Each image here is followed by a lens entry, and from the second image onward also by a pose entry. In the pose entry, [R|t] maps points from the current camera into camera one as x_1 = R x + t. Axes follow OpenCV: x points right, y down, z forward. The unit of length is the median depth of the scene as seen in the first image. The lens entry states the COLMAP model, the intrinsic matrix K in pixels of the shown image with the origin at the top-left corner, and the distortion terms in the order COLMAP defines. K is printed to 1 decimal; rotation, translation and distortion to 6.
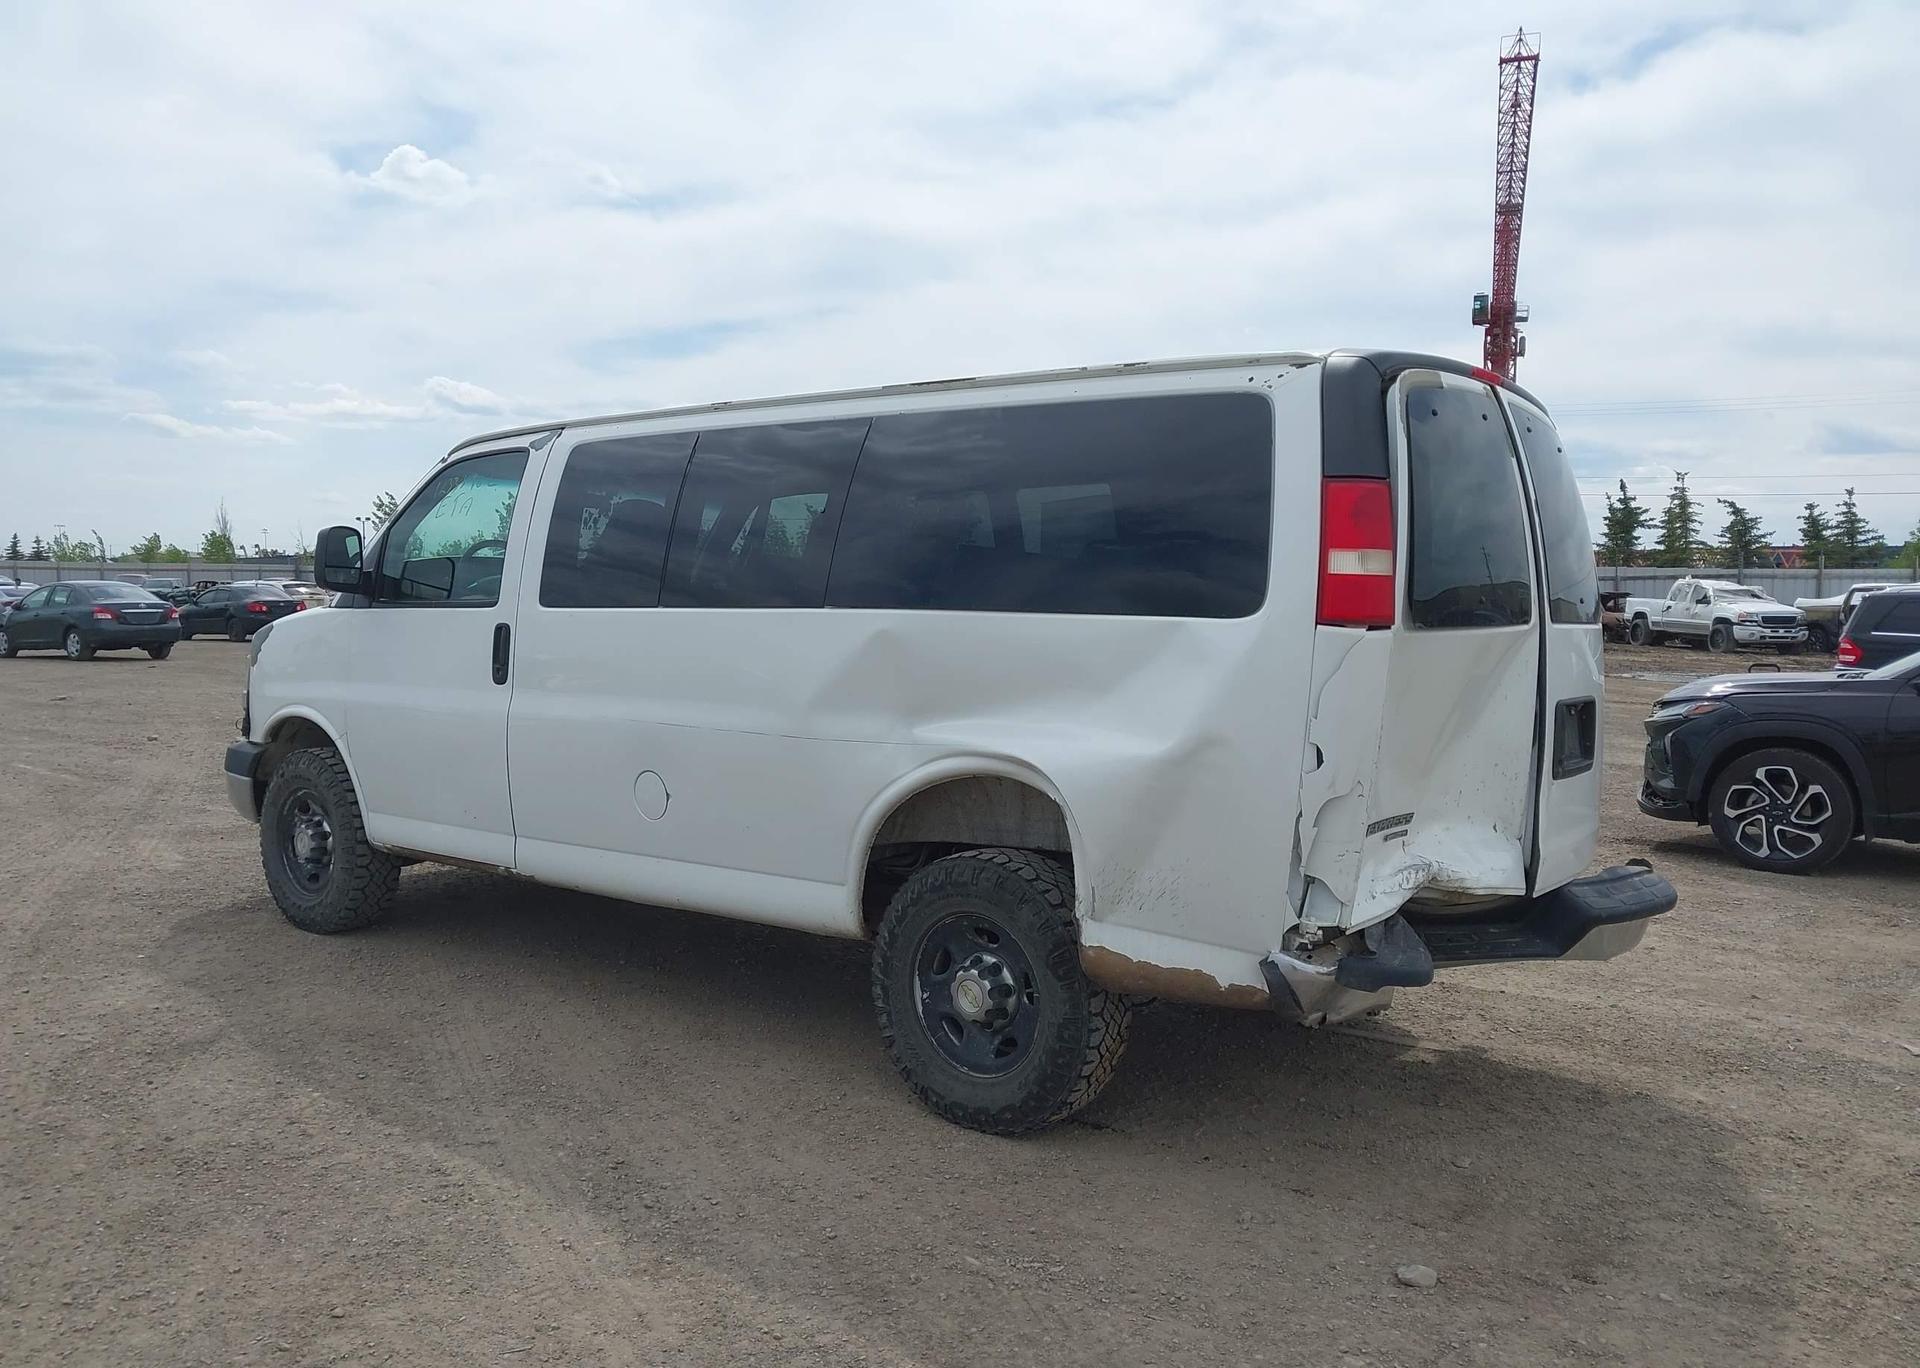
lens RADIAL K [[1530.2, 0, 925.3], [0, 1530.2, 693.5], [0, 0, 1]] dist [0.038351, -0.031148]
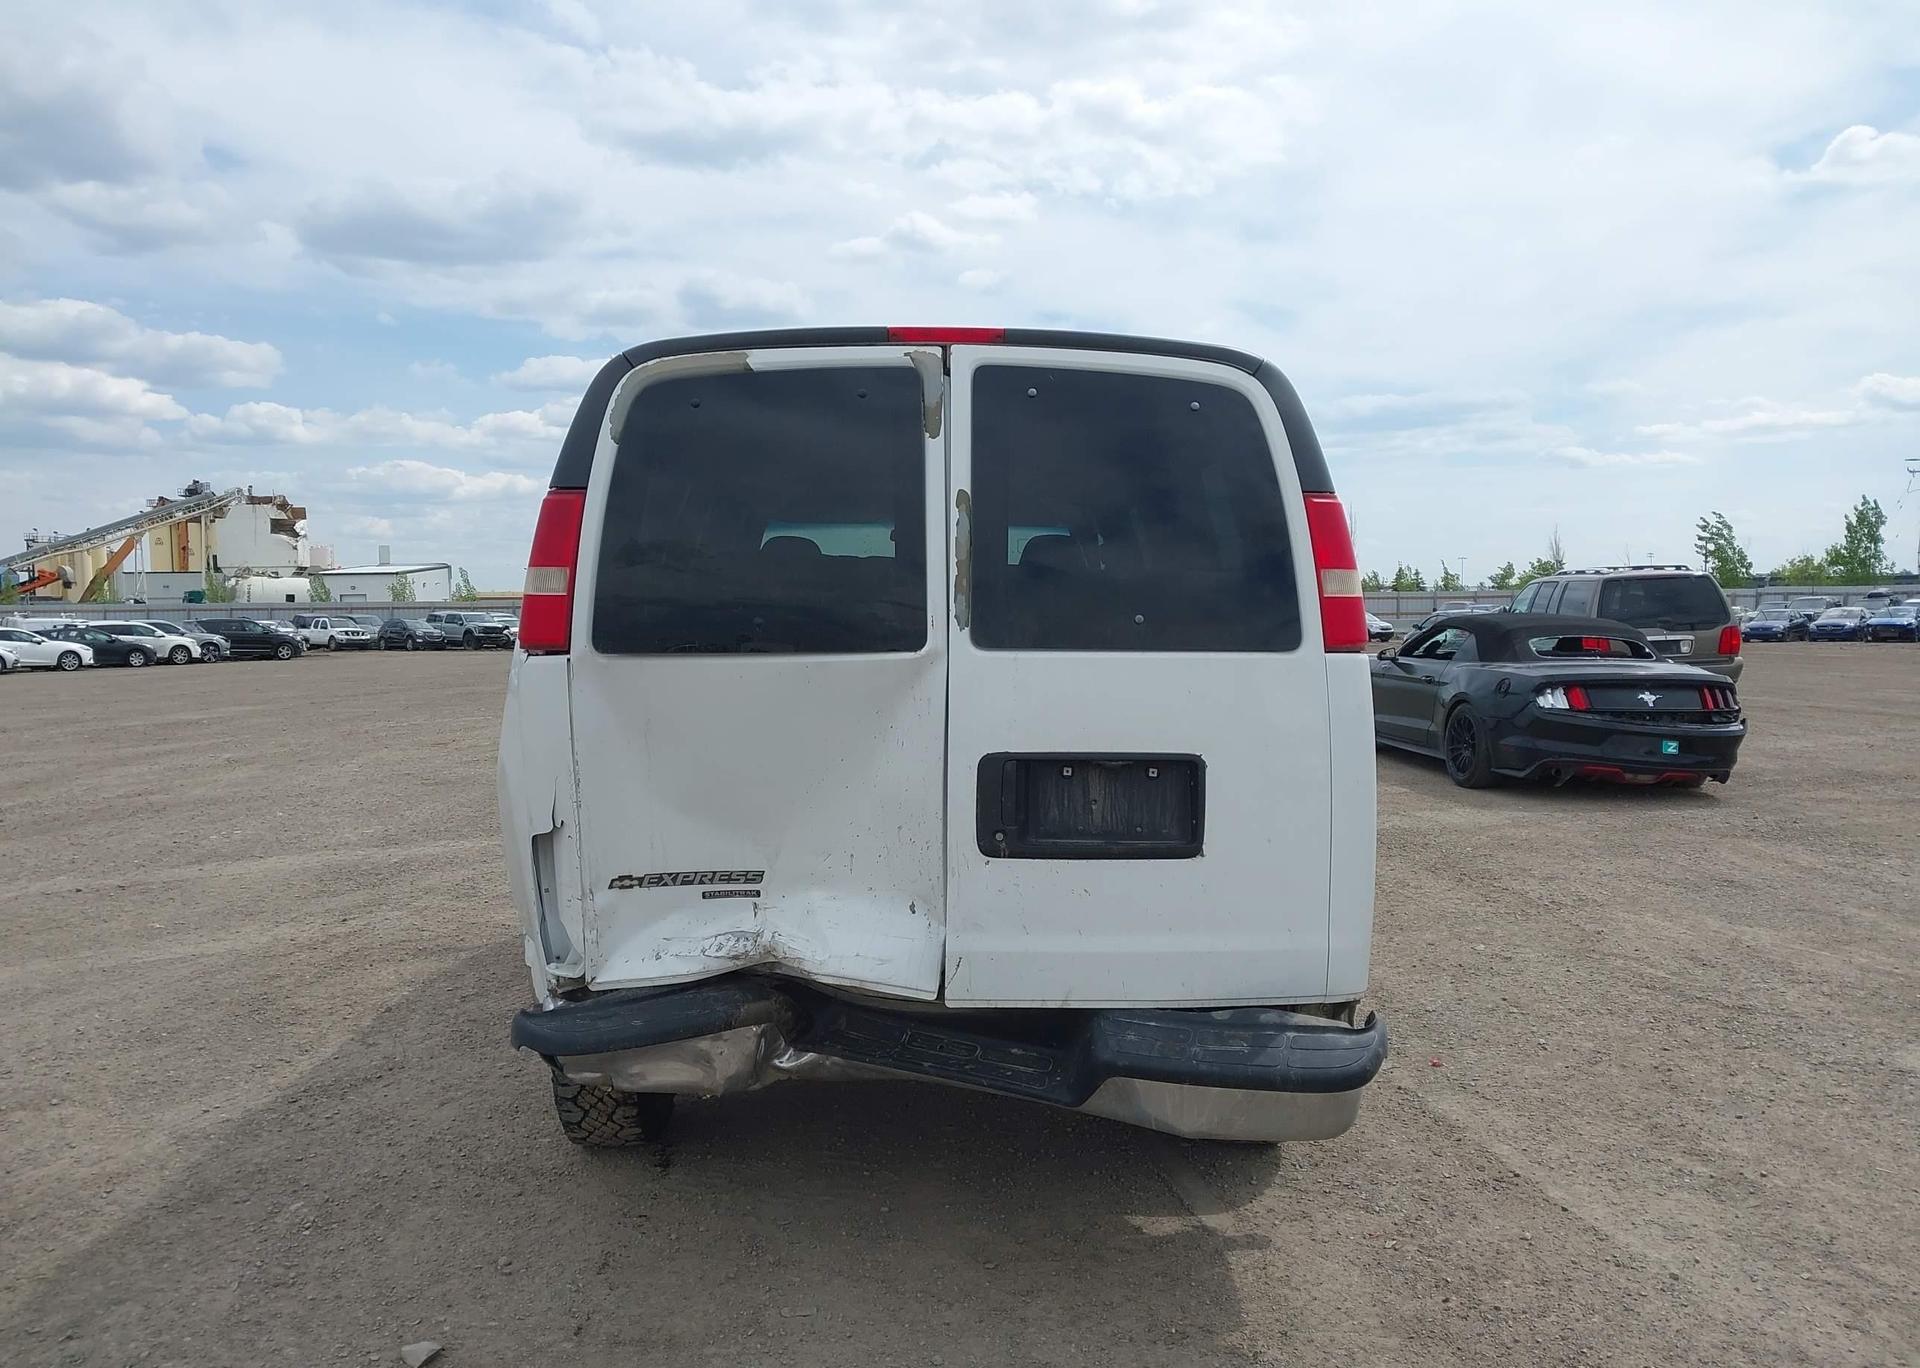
lens RADIAL K [[1530.2, 0, 940.0], [0, 1530.2, 665.9], [0, 0, 1]] dist [0.038351, -0.031148]
pose [[0.653455, 0.014790, -0.756821, 0.722561], [-0.040571, 0.999056, -0.015506, -0.019008], [0.755877, 0.040837, 0.653438, 0.366980]]
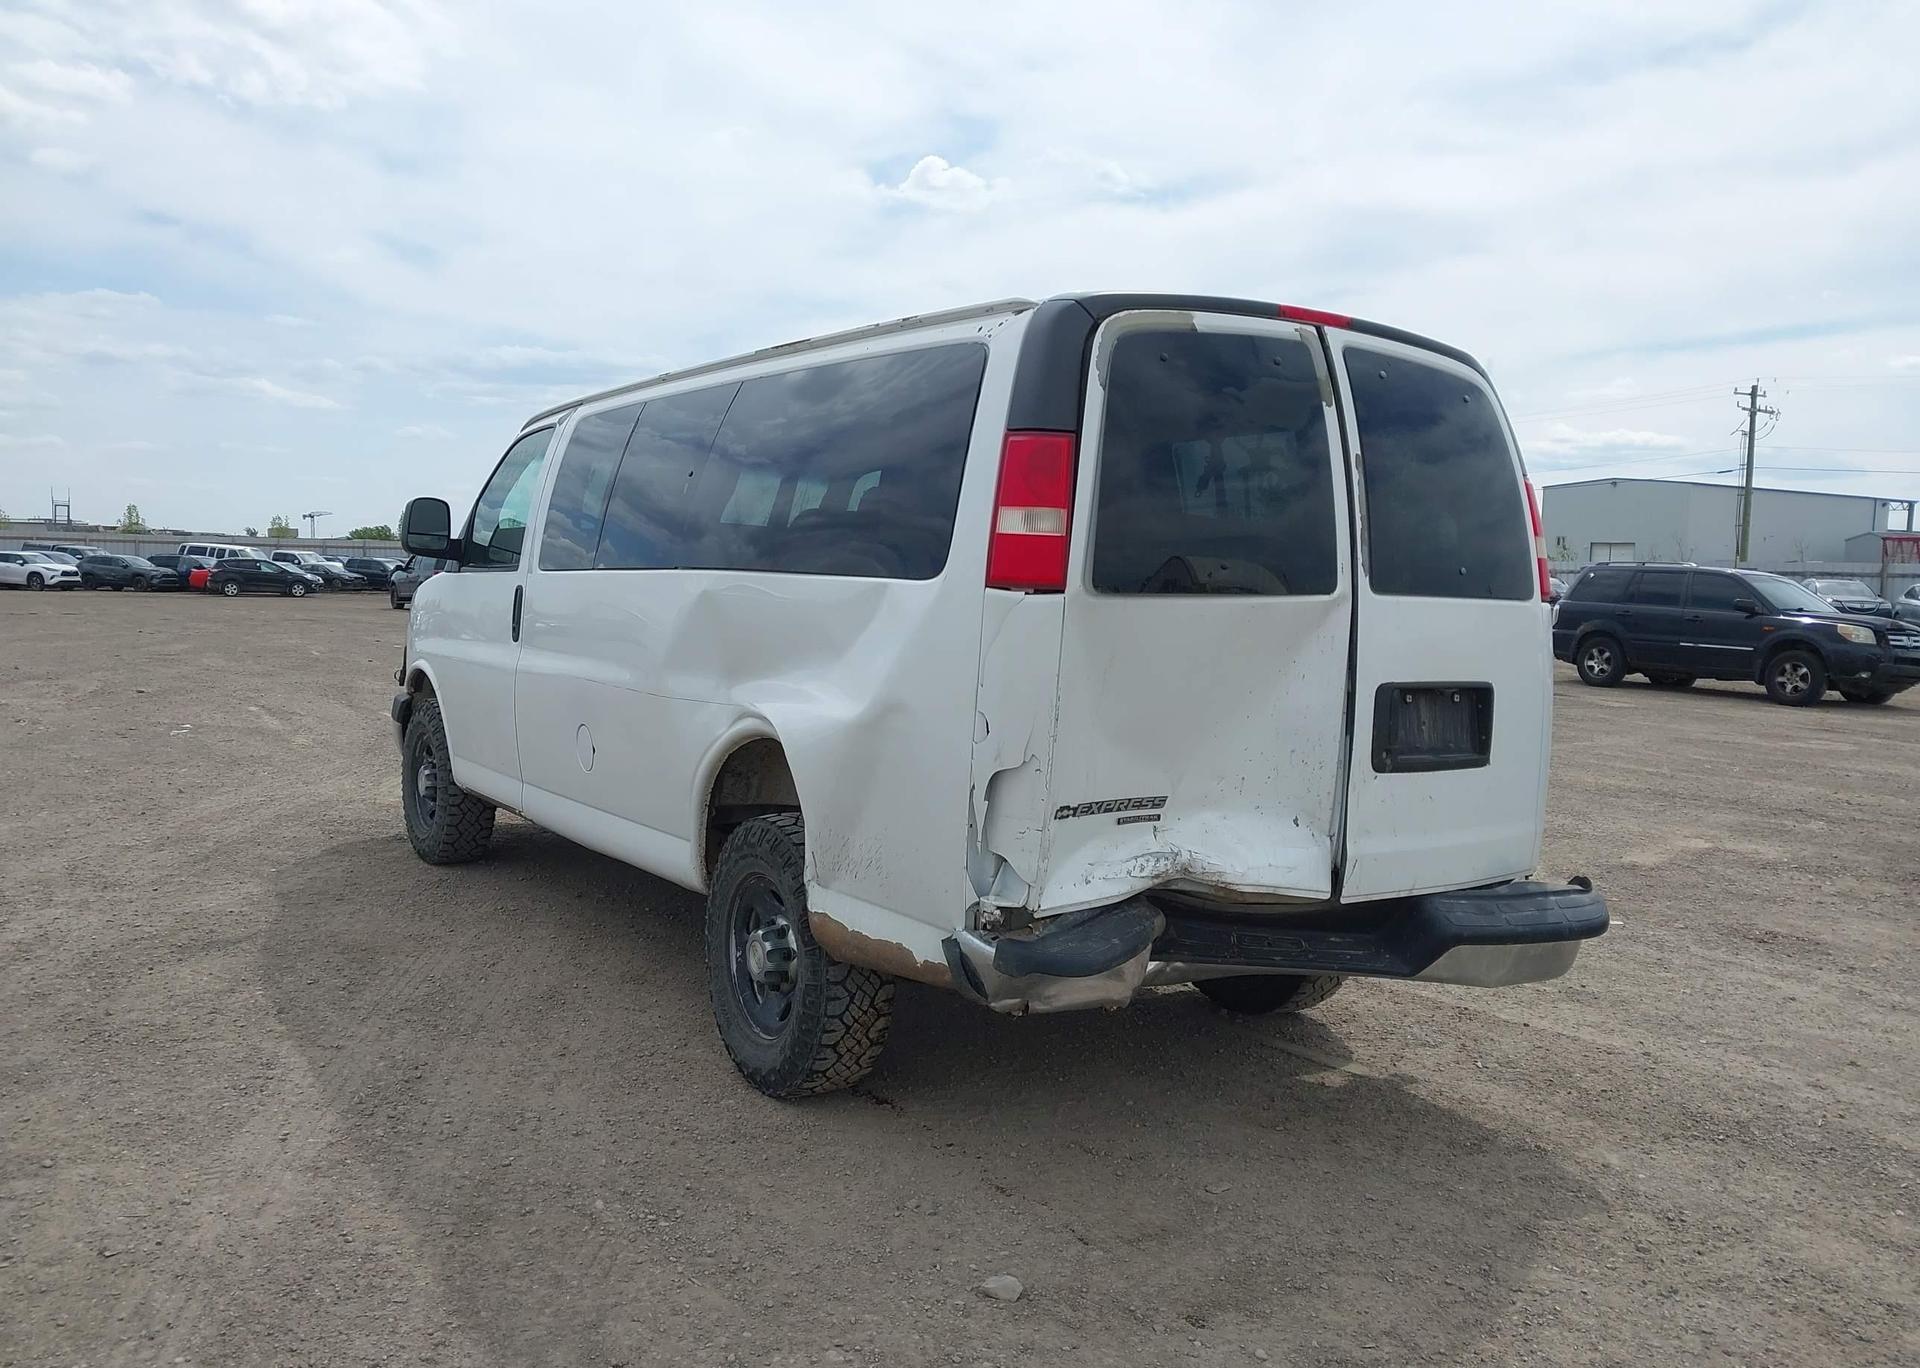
lens RADIAL K [[1530.2, 0, 924.9], [0, 1530.2, 678.5], [0, 0, 1]] dist [0.038351, -0.031148]
pose [[0.948544, 0.035384, -0.314662, 0.330470], [-0.036433, 0.999333, 0.002552, 0.006915], [0.314542, 0.009044, 0.949200, 0.060963]]
